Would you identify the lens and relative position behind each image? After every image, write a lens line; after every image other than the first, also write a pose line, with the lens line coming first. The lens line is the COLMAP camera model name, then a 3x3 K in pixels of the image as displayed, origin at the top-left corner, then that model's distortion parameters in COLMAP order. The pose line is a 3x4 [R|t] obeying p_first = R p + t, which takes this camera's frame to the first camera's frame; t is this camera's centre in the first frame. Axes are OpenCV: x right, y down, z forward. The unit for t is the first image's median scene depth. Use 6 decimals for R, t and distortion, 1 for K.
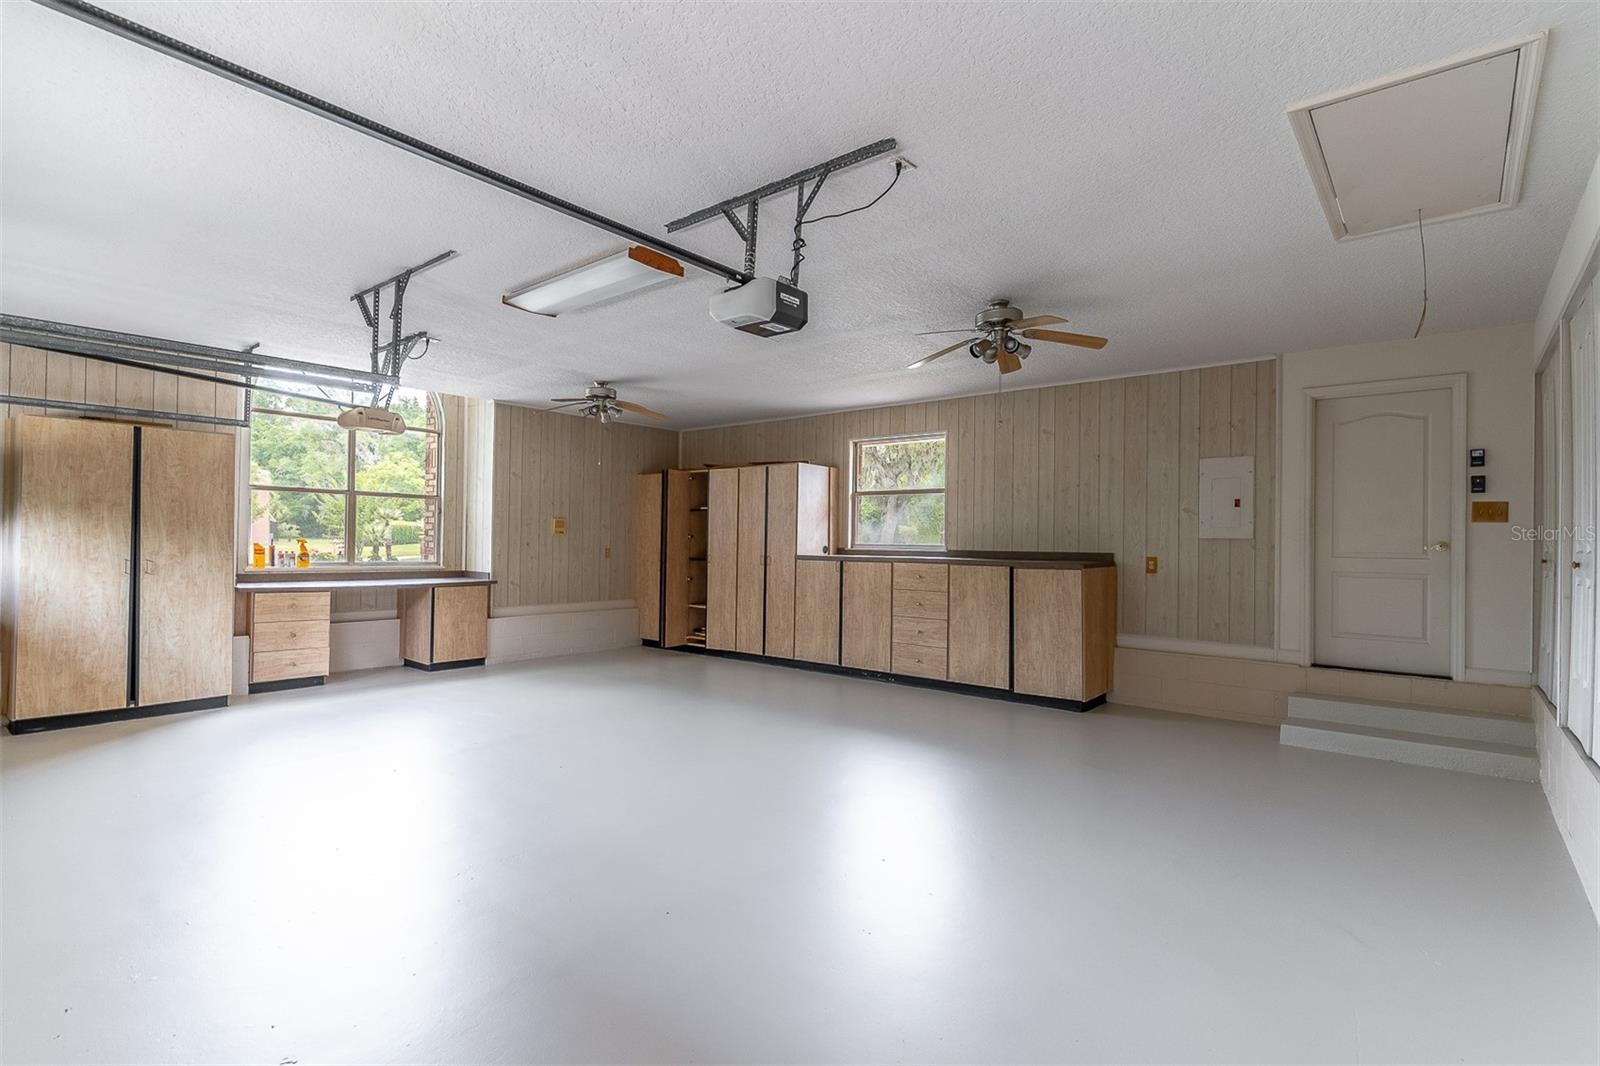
lens RADIAL K [[767.8, 0, 794.5], [0, 767.8, 538.4], [0, 0, 1]] dist [0.001067, 0.000249]
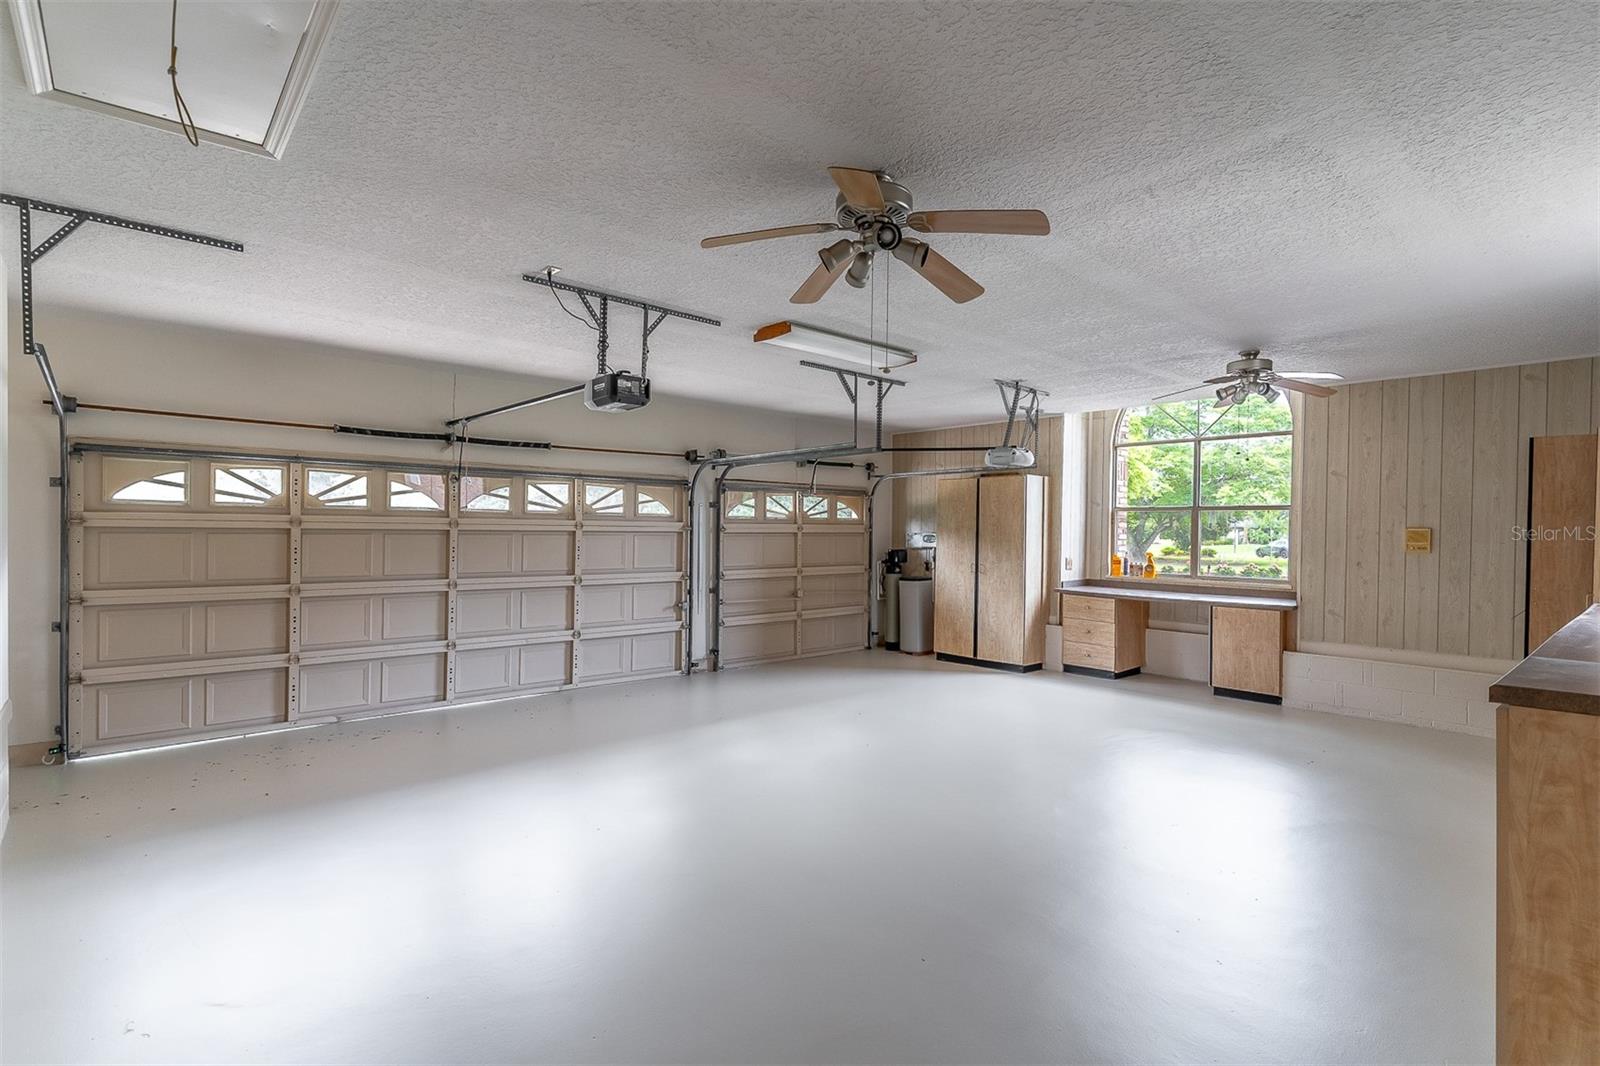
lens RADIAL K [[767.8, 0, 794.5], [0, 767.8, 538.4], [0, 0, 1]] dist [0.001067, 0.000249]
pose [[-0.151284, -0.004665, -0.988479, 0.637174], [-0.008050, 0.999962, -0.003487, -0.013650], [0.988458, 0.007430, -0.151316, 0.747291]]
